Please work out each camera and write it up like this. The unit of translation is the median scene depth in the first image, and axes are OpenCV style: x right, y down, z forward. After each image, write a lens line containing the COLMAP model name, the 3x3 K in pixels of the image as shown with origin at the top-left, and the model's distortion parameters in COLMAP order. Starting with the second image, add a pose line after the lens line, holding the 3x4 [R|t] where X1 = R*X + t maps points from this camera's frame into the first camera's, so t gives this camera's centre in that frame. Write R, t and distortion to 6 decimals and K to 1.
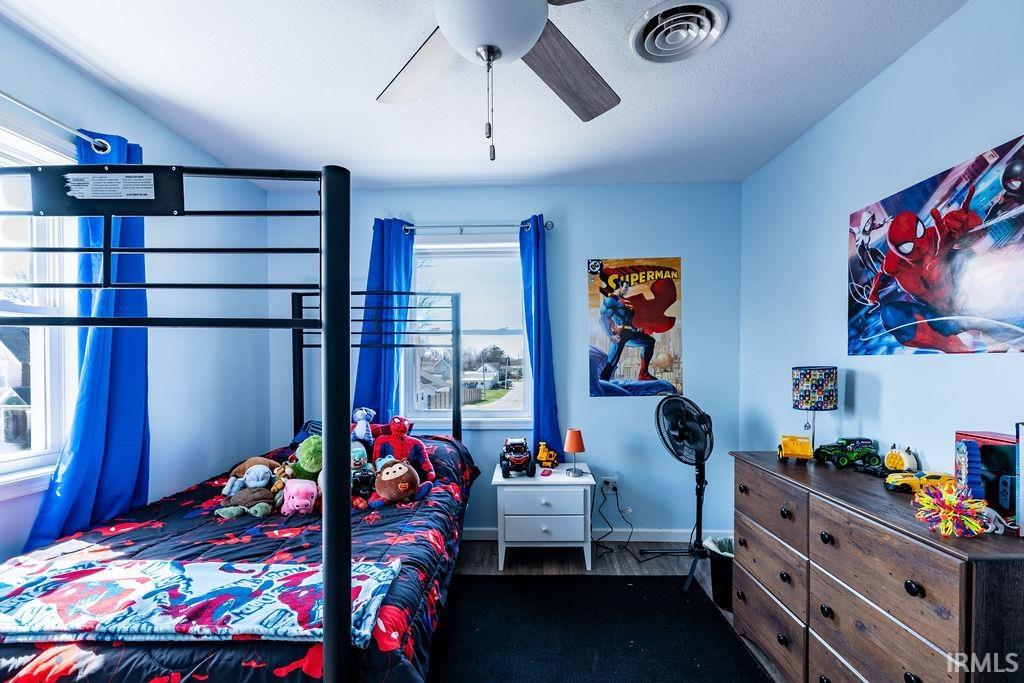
lens RADIAL K [[456.0, 0, 514.5], [0, 456.0, 366.7], [0, 0, 1]] dist [-0.000193, -0.000138]
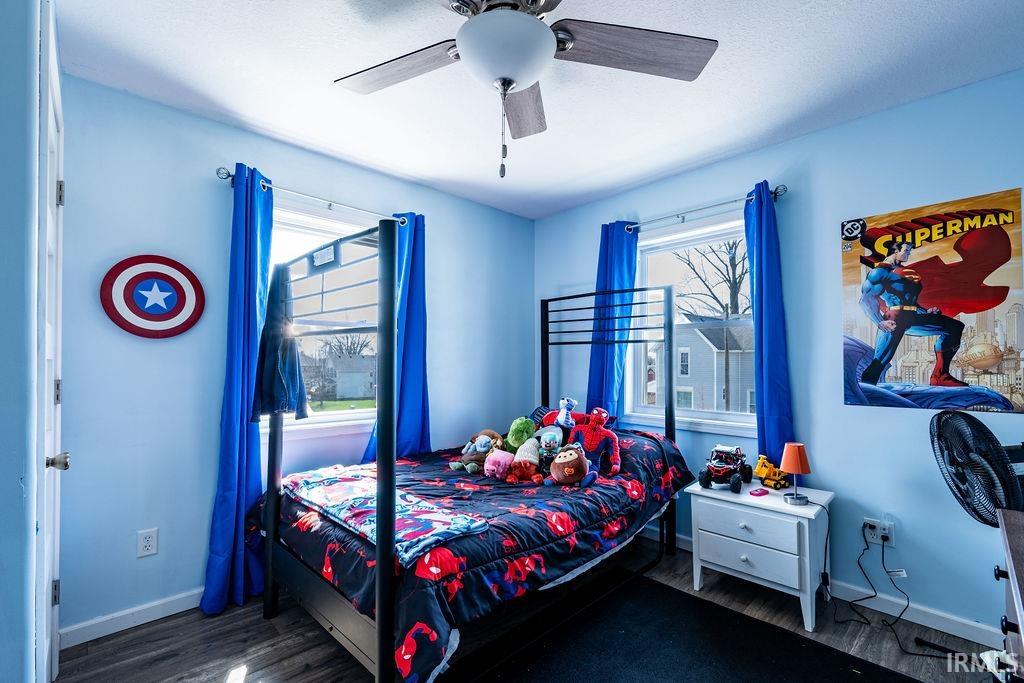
lens RADIAL K [[454.6, 0, 512.8], [0, 454.6, 352.4], [0, 0, 1]] dist [0.000375, -0.000241]
pose [[0.714029, -0.005138, -0.700097, 0.304039], [-0.011801, 0.999743, -0.019373, 0.001224], [0.700017, 0.022095, 0.713785, 0.089922]]
